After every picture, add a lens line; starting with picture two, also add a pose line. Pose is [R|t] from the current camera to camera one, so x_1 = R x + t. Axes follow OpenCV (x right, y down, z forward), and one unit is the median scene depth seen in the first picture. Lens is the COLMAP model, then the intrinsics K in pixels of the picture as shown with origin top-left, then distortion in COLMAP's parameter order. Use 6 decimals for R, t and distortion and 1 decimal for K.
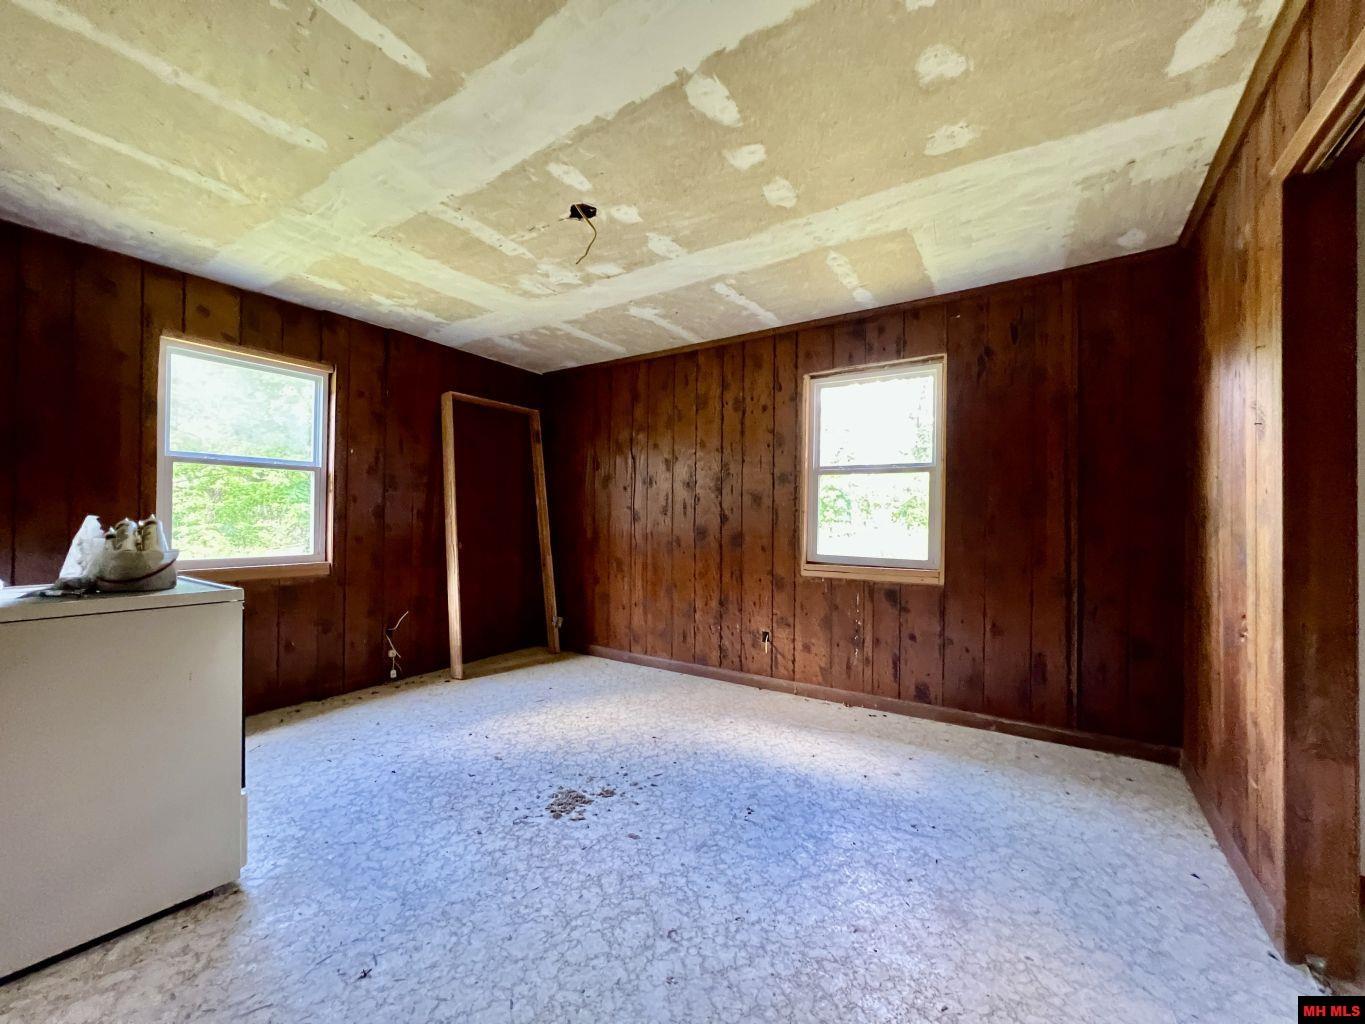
lens RADIAL K [[557.2, 0, 671.0], [0, 557.2, 512.4], [0, 0, 1]] dist [-0.000473, 0.000392]
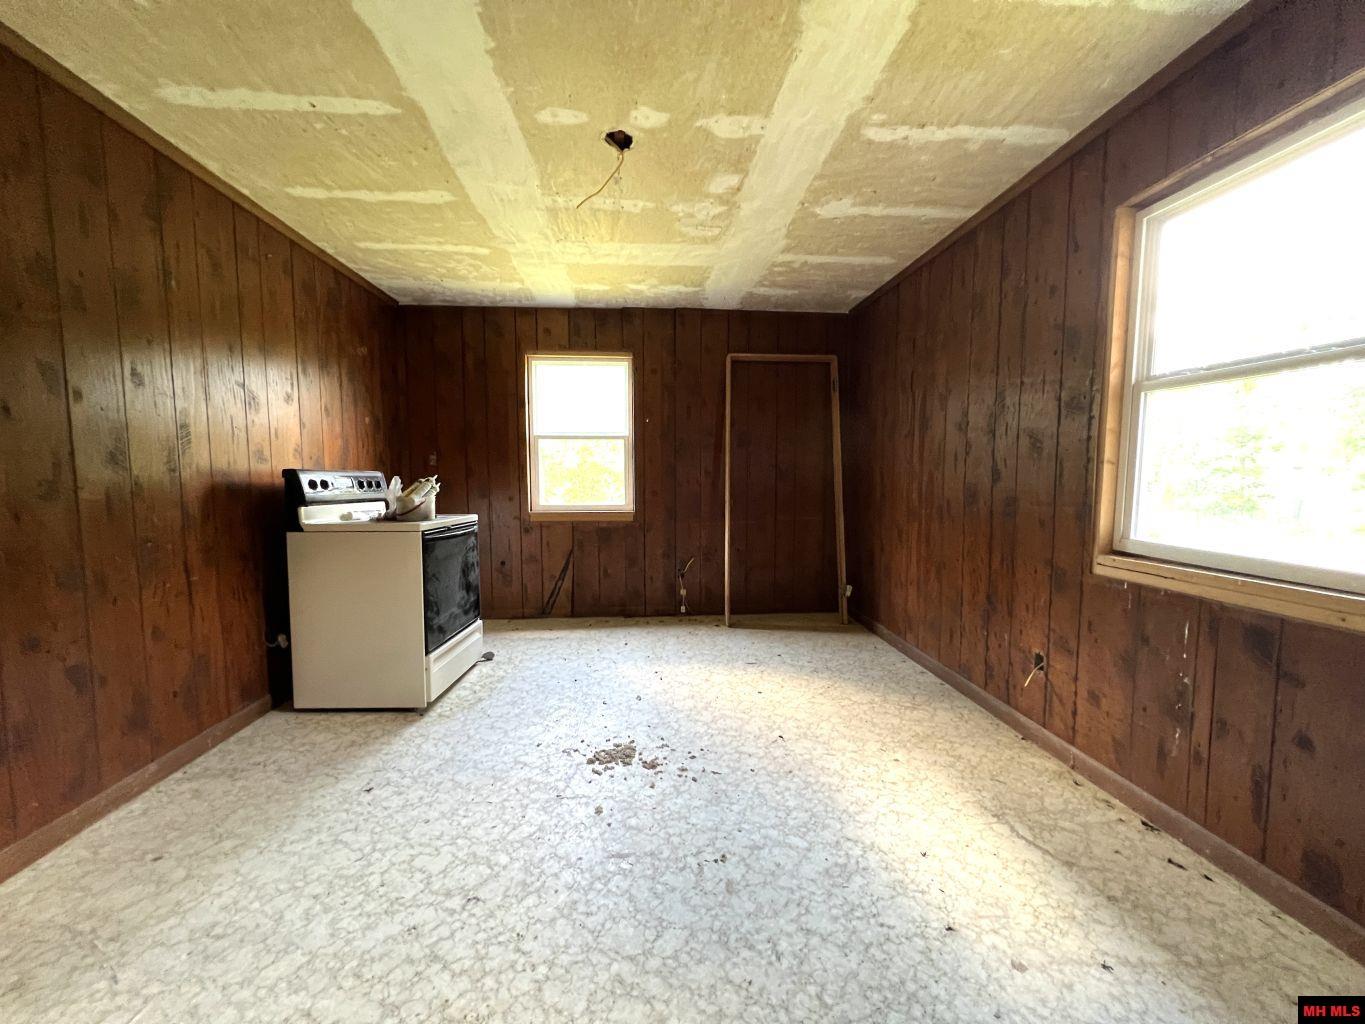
lens RADIAL K [[547.8, 0, 683.1], [0, 547.8, 512.8], [0, 0, 1]] dist [-0.003056, 0.001020]
pose [[0.611749, 0.048840, -0.789543, 0.497294], [0.013819, 0.997280, 0.072397, 0.005404], [0.790931, -0.055200, 0.609410, 0.386217]]
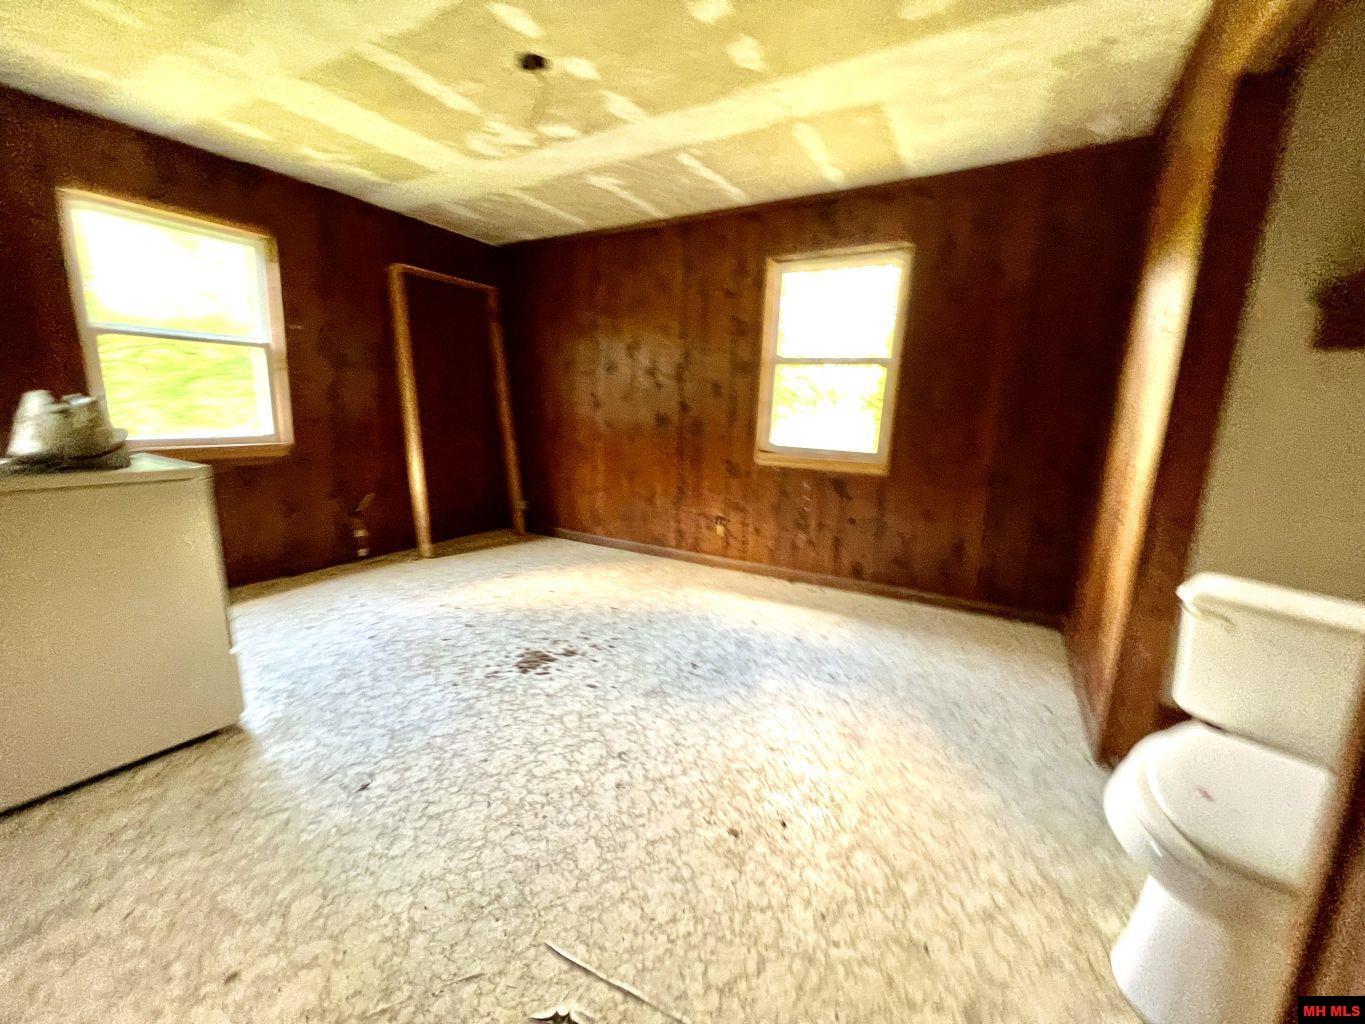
lens RADIAL K [[557.9, 0, 675.0], [0, 557.9, 515.6], [0, 0, 1]] dist [-0.002830, 0.000187]
pose [[0.997799, 0.009747, 0.065595, 0.016976], [-0.022937, 0.978815, 0.203460, -0.002329], [-0.062222, -0.204517, 0.976883, -0.045732]]
